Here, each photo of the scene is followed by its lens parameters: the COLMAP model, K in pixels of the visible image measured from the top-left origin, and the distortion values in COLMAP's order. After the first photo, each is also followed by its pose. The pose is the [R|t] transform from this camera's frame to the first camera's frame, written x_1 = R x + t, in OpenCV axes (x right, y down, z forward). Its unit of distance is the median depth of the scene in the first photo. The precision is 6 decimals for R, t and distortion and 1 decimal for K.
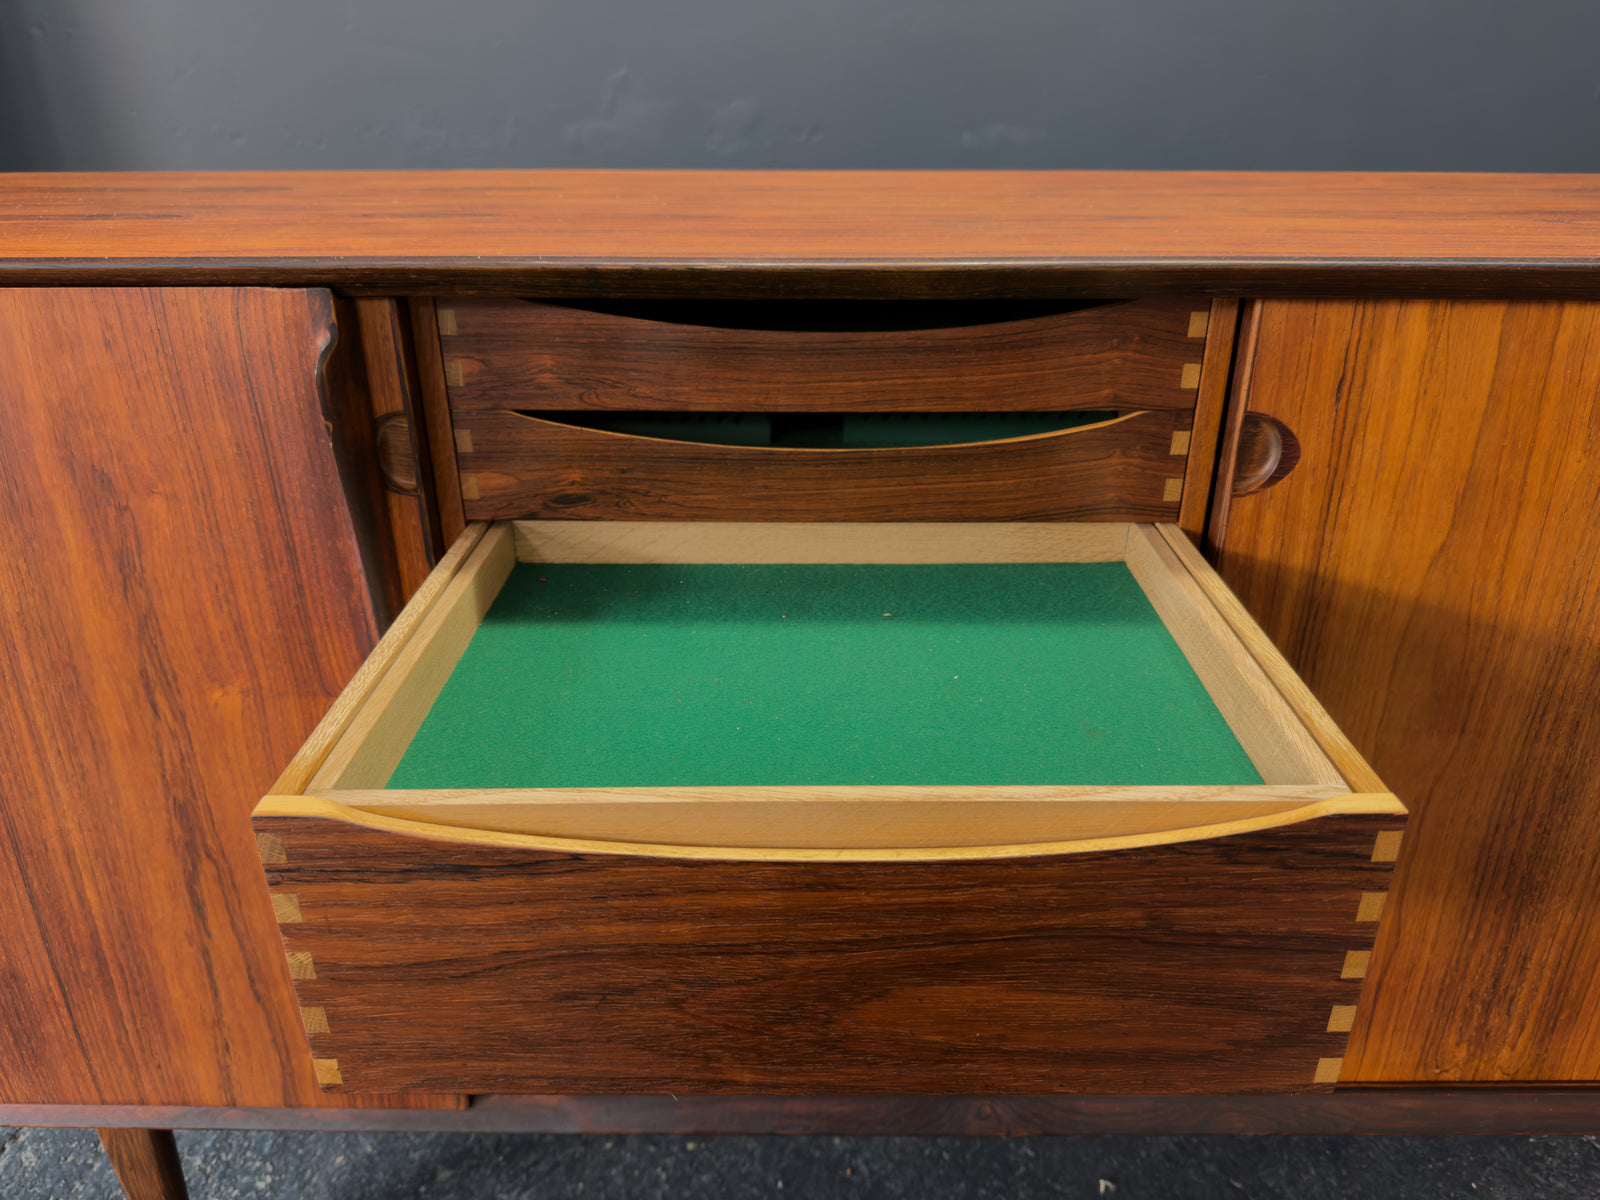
lens RADIAL K [[1151.8, 0, 804.7], [0, 1151.8, 597.0], [0, 0, 1]] dist [-0.022412, 0.001350]
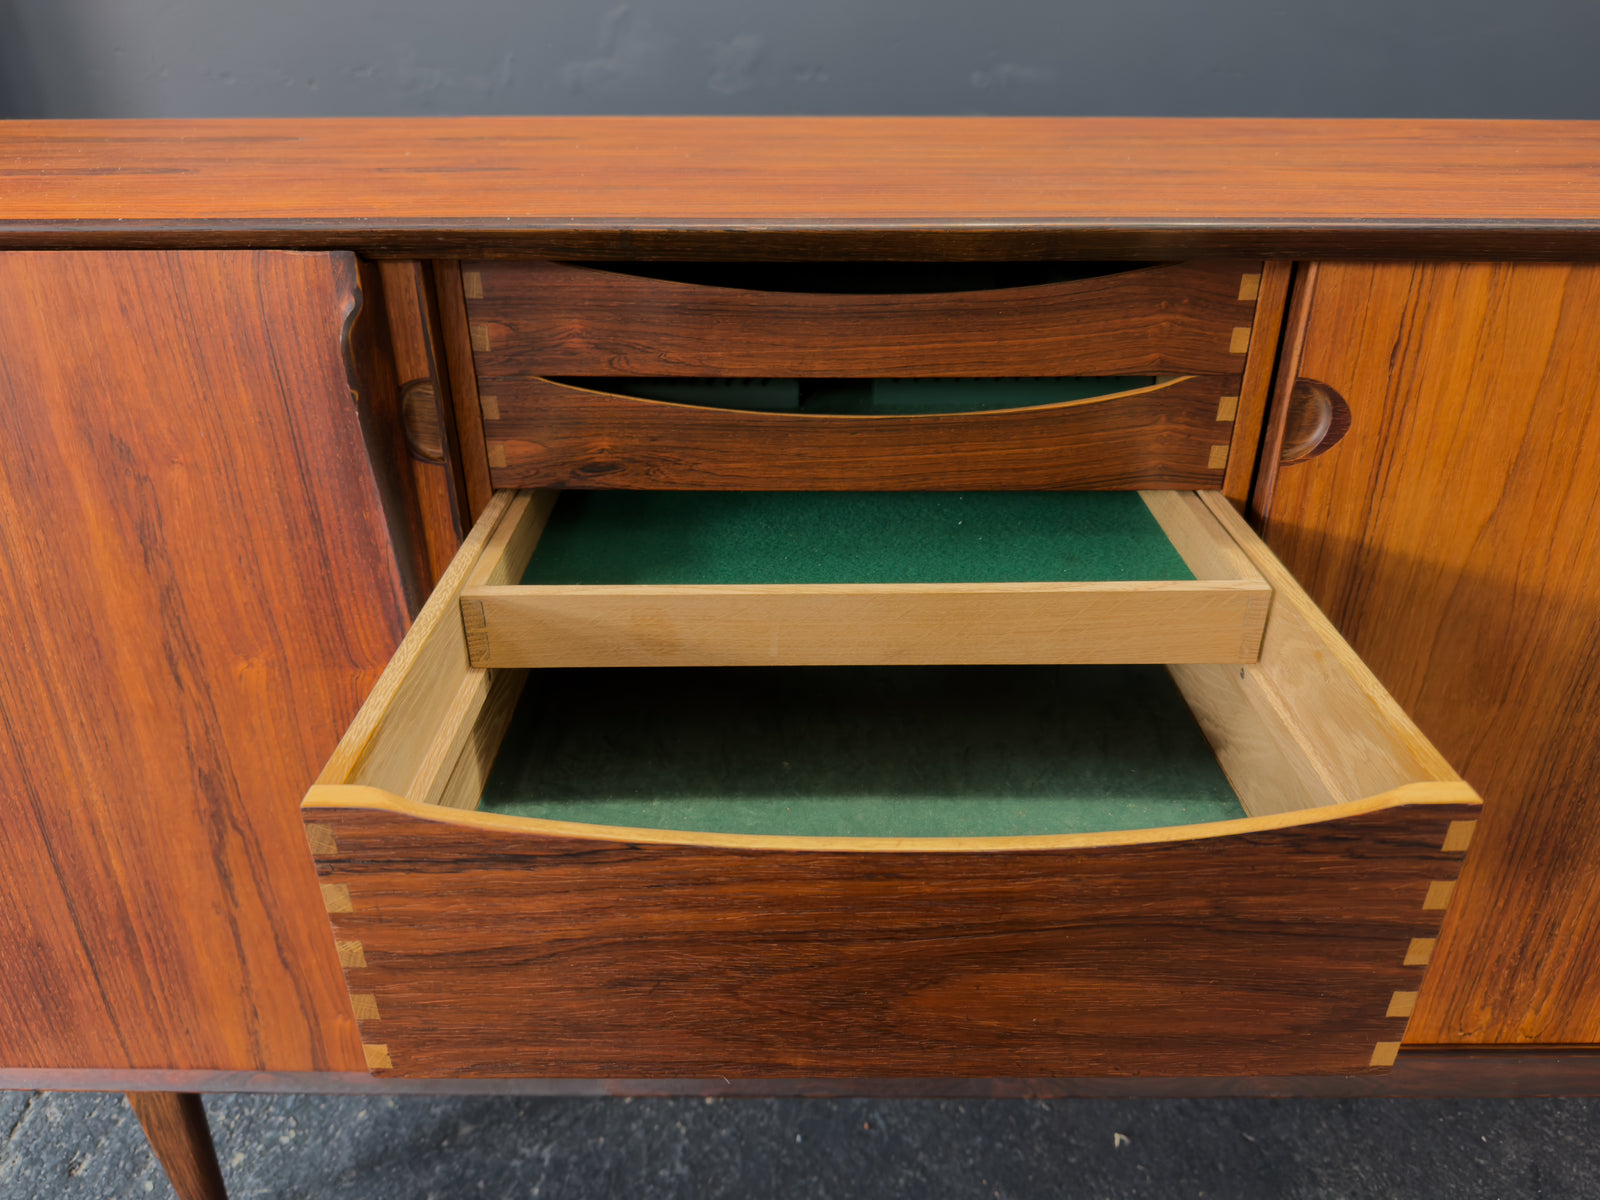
lens RADIAL K [[1152.0, 0, 795.5], [0, 1152.0, 600.9], [0, 0, 1]] dist [-0.014804, -0.006583]
pose [[1.000000, -0.000954, -0.000049, -0.037094], [0.000955, 0.998656, 0.051811, -0.021684], [-0.000001, -0.051811, 0.998657, 0.017757]]
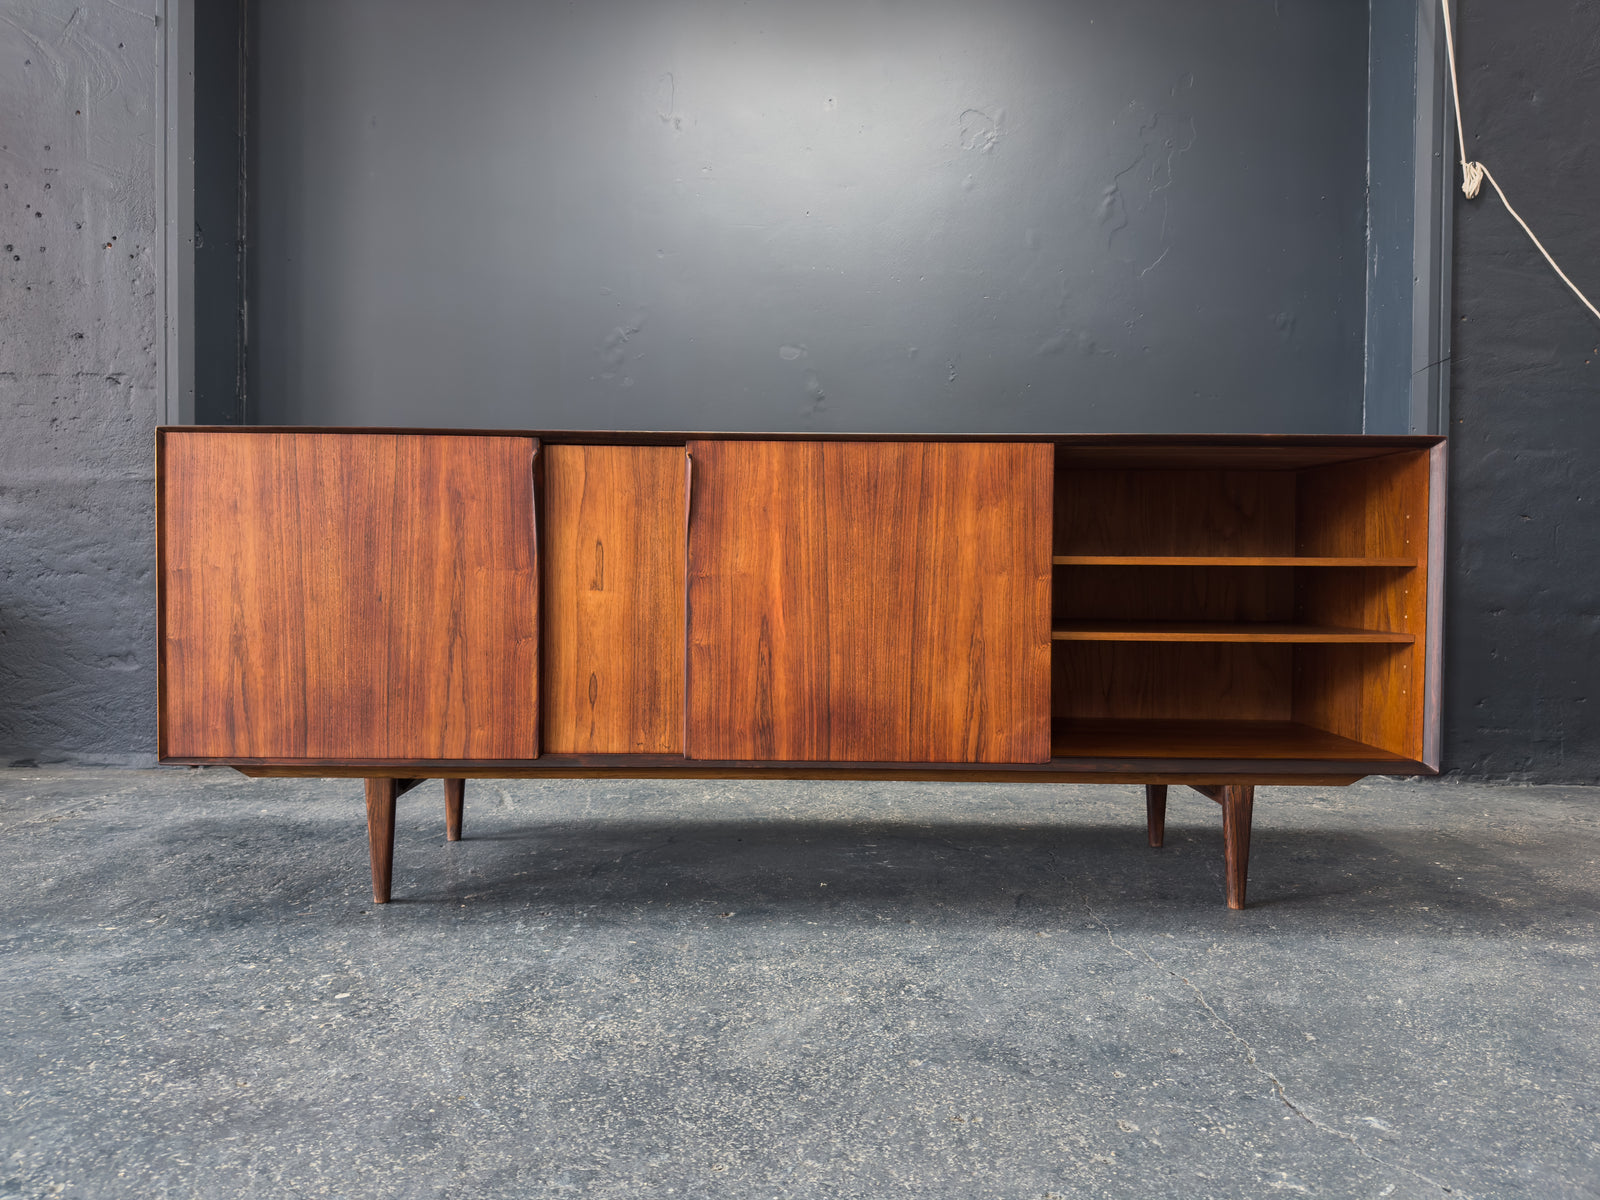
lens RADIAL K [[1176.8, 0, 793.5], [0, 1176.8, 597.0], [0, 0, 1]] dist [0.022002, -0.015314]
pose [[0.999931, 0.010968, 0.004298, 0.302874], [-0.008379, 0.918681, -0.394911, 1.365856], [-0.008280, 0.394848, 0.918709, -1.818844]]
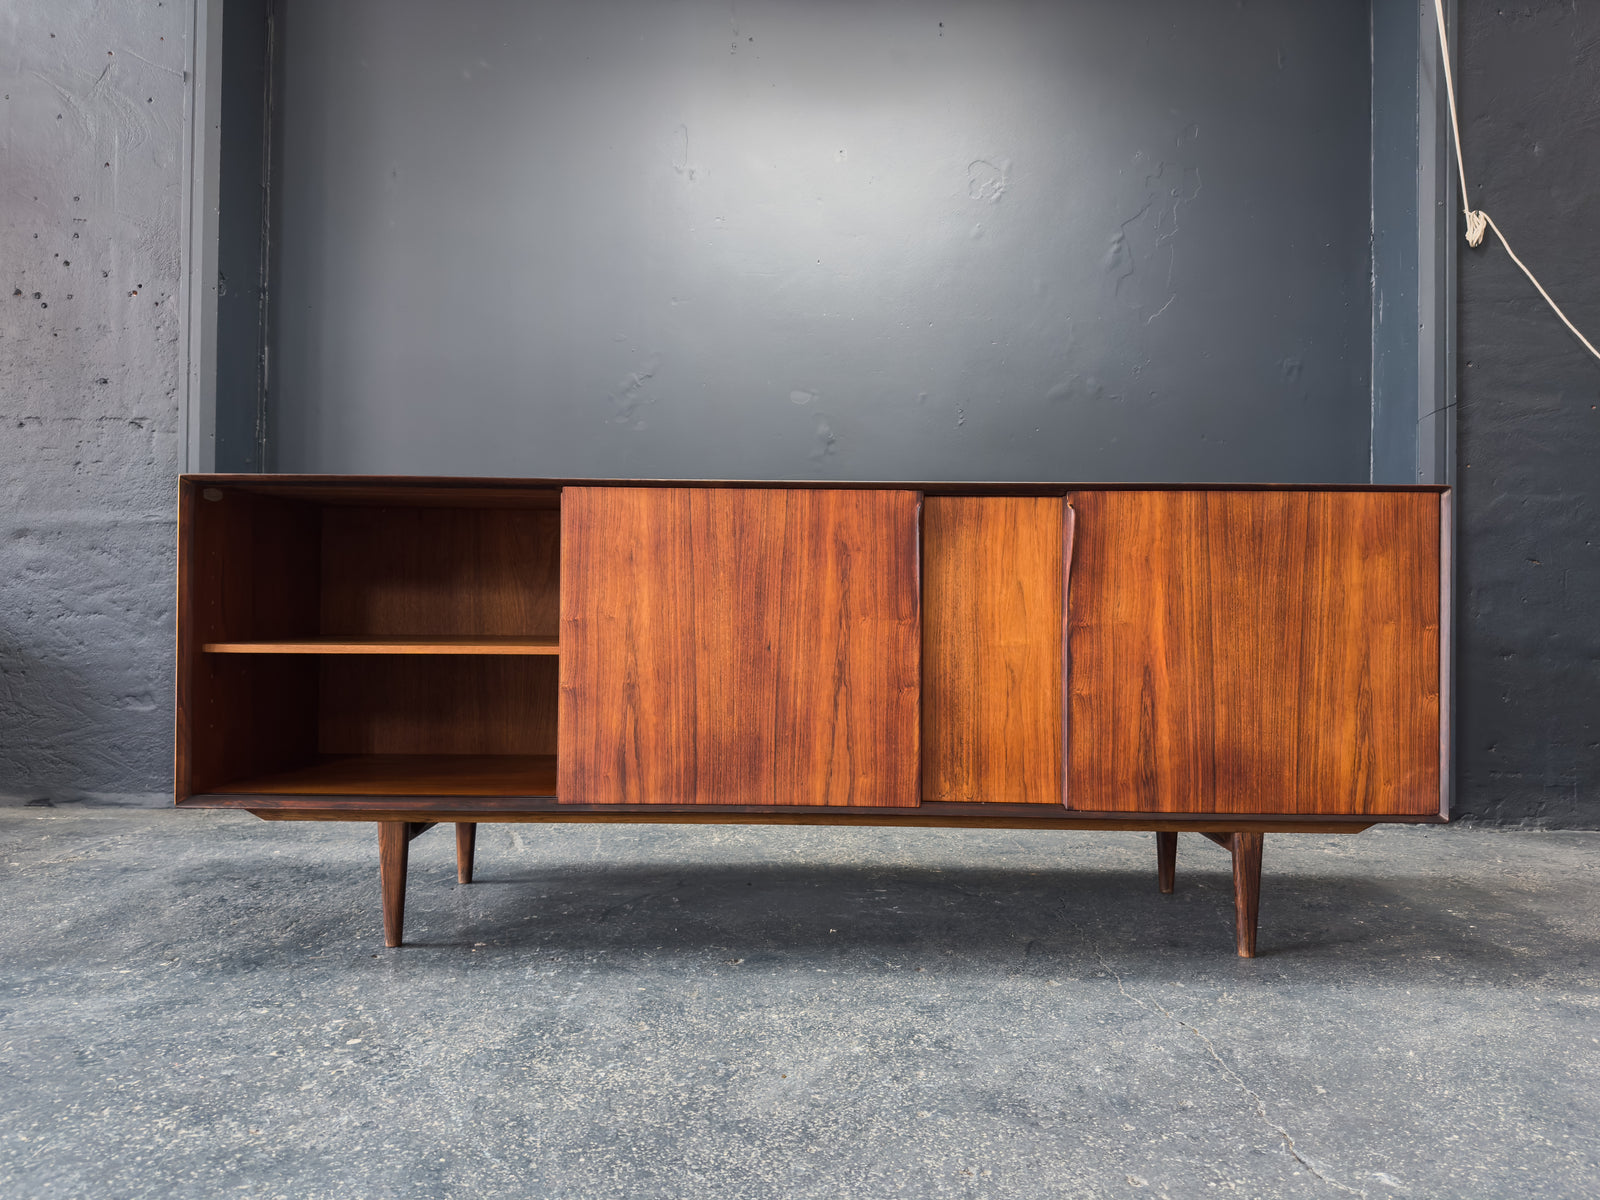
lens RADIAL K [[1178.8, 0, 792.8], [0, 1178.8, 594.0], [0, 0, 1]] dist [0.016227, -0.008316]
pose [[0.999896, 0.013276, -0.005603, 0.303710], [-0.014399, 0.905448, -0.424212, 1.352897], [-0.000559, 0.424249, 0.905545, -1.863927]]
